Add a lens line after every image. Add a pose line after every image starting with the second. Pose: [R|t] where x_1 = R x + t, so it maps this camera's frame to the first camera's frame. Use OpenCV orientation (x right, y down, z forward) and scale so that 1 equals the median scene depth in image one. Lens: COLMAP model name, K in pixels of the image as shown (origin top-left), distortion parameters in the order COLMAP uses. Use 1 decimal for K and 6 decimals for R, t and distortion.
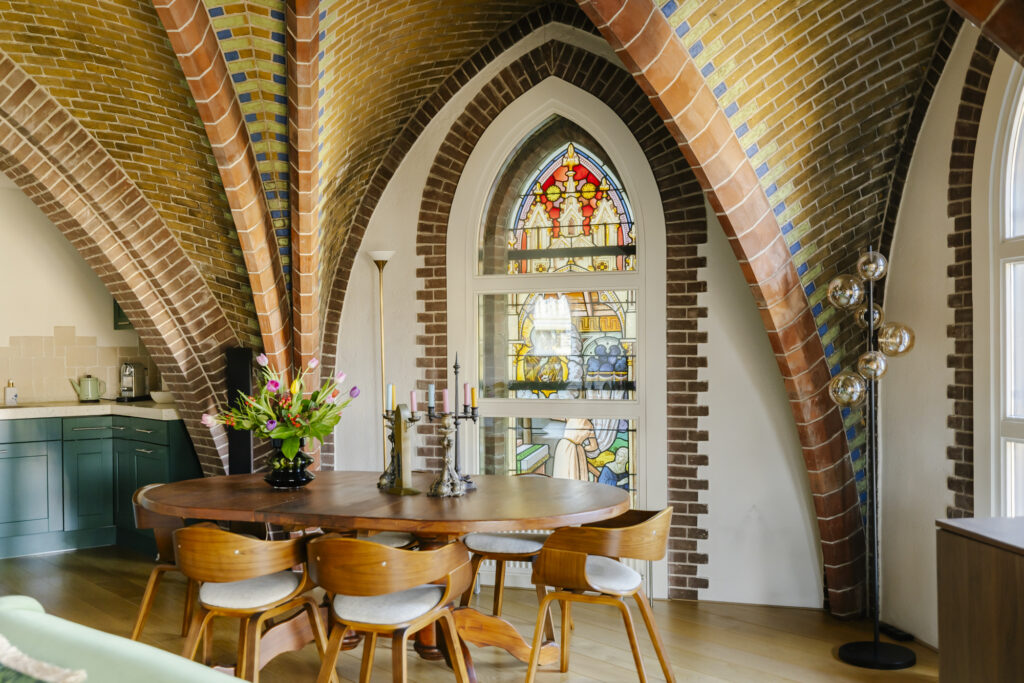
lens RADIAL K [[1042.6, 0, 512.9], [0, 1042.6, 359.0], [0, 0, 1]] dist [0.003478, 0.001569]
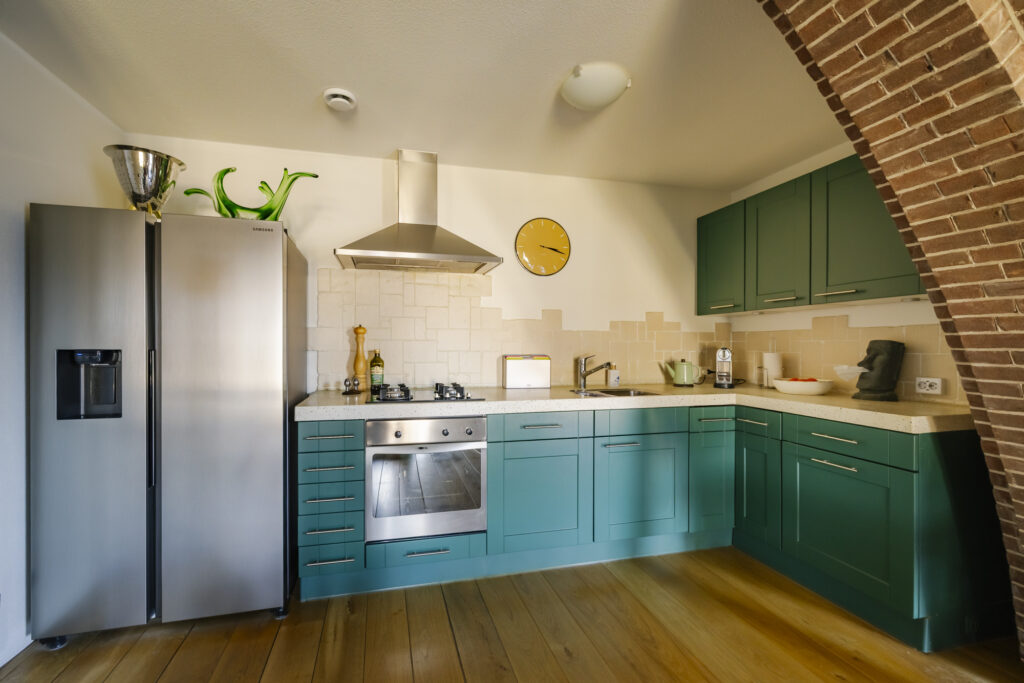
lens RADIAL K [[438.1, 0, 497.9], [0, 438.1, 349.7], [0, 0, 1]] dist [0.002604, -0.000281]
pose [[0.902601, 0.013446, -0.430267, -0.488400], [-0.012491, 0.999909, 0.005045, 0.008089], [0.430296, 0.000821, 0.902687, 0.685452]]
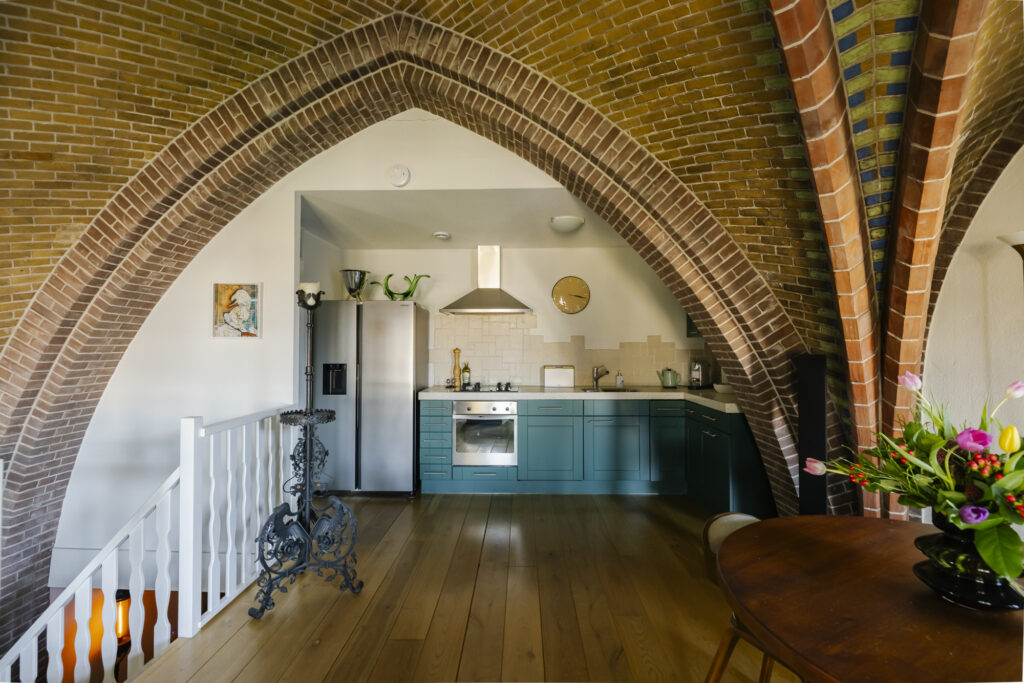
lens RADIAL K [[464.5, 0, 518.0], [0, 464.5, 341.1], [0, 0, 1]] dist [-0.000144, 0.000253]
pose [[0.752897, -0.004396, -0.658124, -0.177540], [-0.009841, 0.999791, -0.017936, -0.012335], [0.658065, 0.019981, 0.752696, 0.476326]]
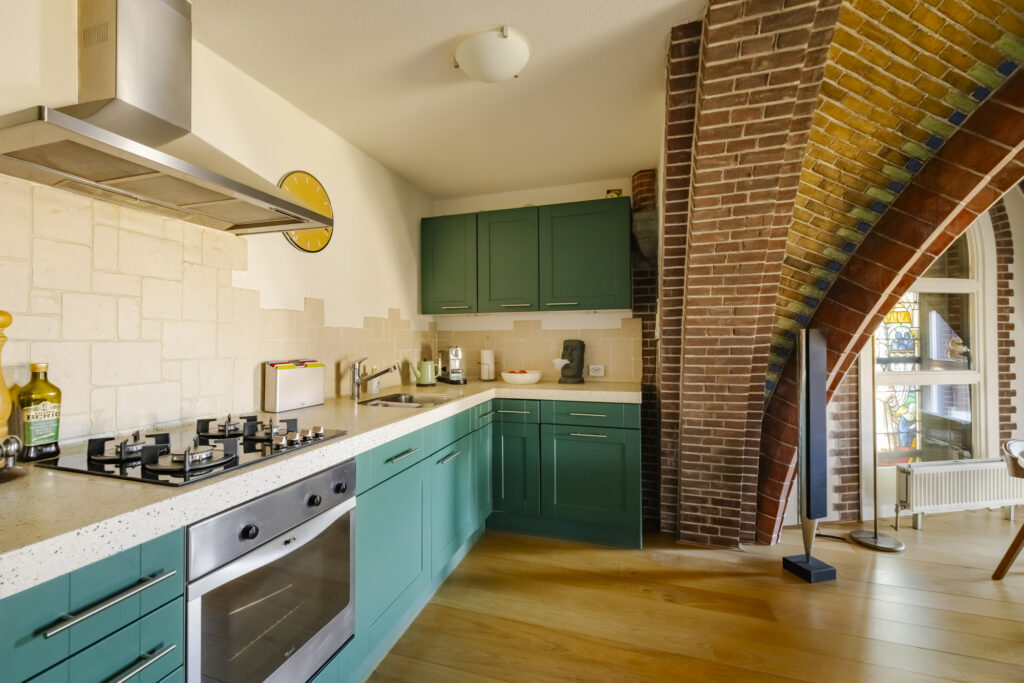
lens RADIAL K [[451.9, 0, 473.2], [0, 451.9, 335.0], [0, 0, 1]] dist [0.000847, -0.000066]
pose [[0.861153, 0.010007, 0.508247, -0.741111], [0.001907, 0.999736, -0.022914, 0.003942], [-0.508341, 0.020702, 0.860907, 0.768332]]
